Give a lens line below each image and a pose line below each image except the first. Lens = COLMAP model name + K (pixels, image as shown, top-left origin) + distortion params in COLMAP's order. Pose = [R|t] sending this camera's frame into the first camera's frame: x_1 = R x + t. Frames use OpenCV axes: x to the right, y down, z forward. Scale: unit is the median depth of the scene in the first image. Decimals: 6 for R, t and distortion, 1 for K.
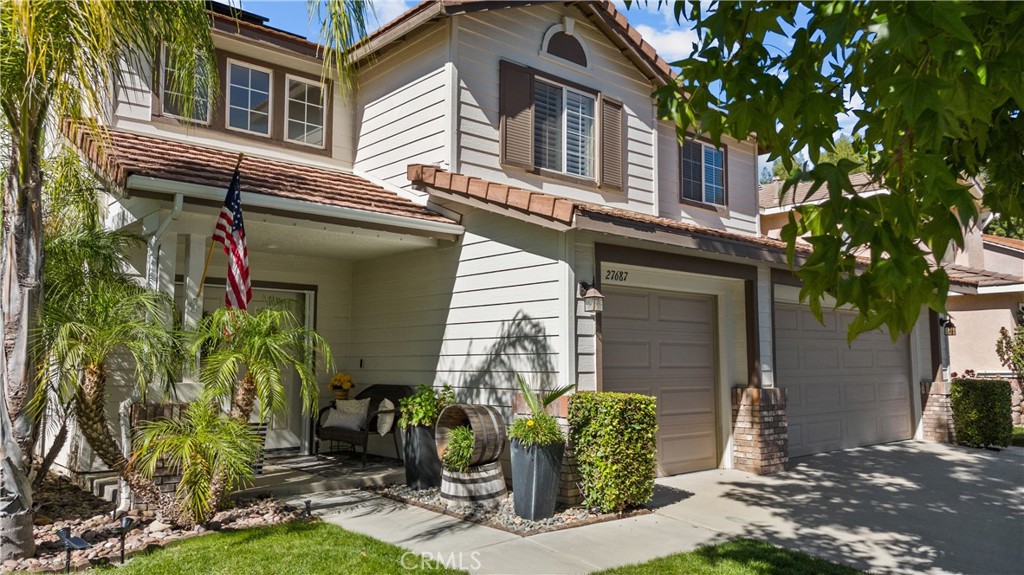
lens RADIAL K [[757.4, 0, 512.0], [0, 757.4, 287.5], [0, 0, 1]] dist [0.085748, -0.095377]
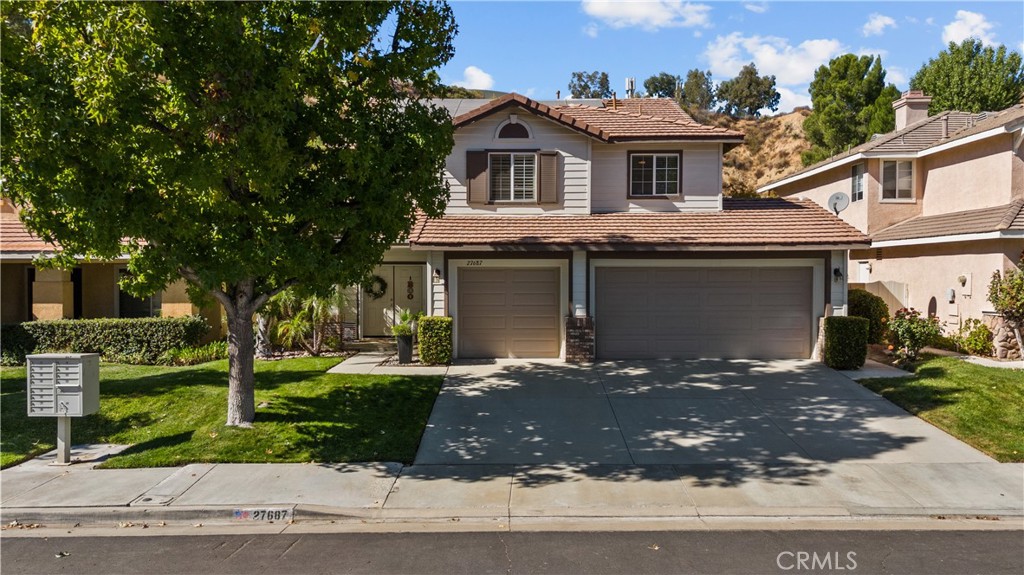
lens RADIAL K [[757.4, 0, 512.0], [0, 757.4, 287.5], [0, 0, 1]] dist [0.085748, -0.095377]
pose [[0.744021, 0.011199, -0.668062, 1.338944], [0.068387, 0.993332, 0.092814, -0.112133], [0.664647, -0.114742, 0.738294, -0.415640]]
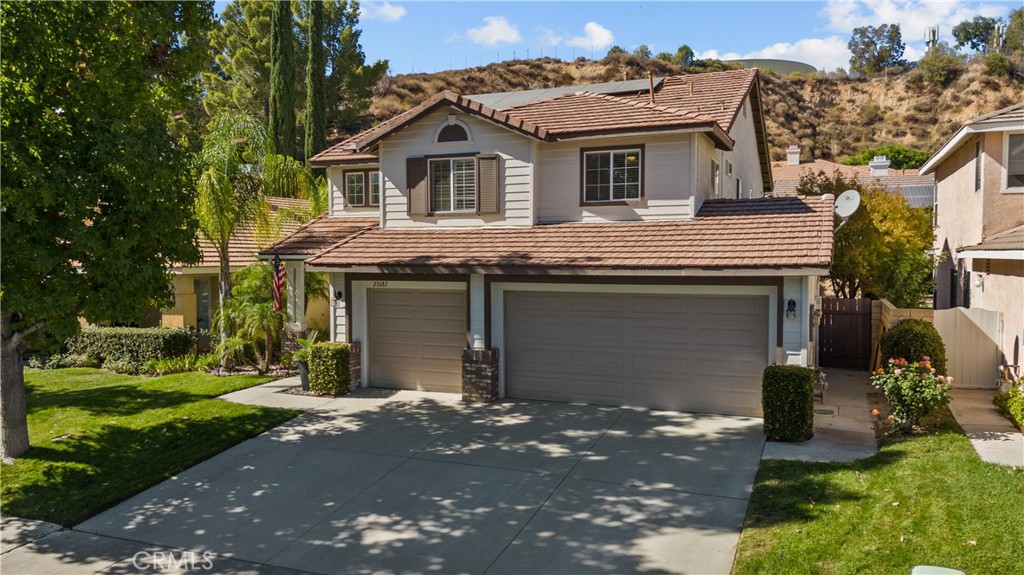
lens RADIAL K [[757.4, 0, 512.0], [0, 757.4, 287.5], [0, 0, 1]] dist [0.085748, -0.095377]
pose [[0.436121, 0.037587, -0.899103, 1.660881], [0.093404, 0.991840, 0.086771, -0.118040], [0.895027, -0.121823, 0.429051, 0.381106]]
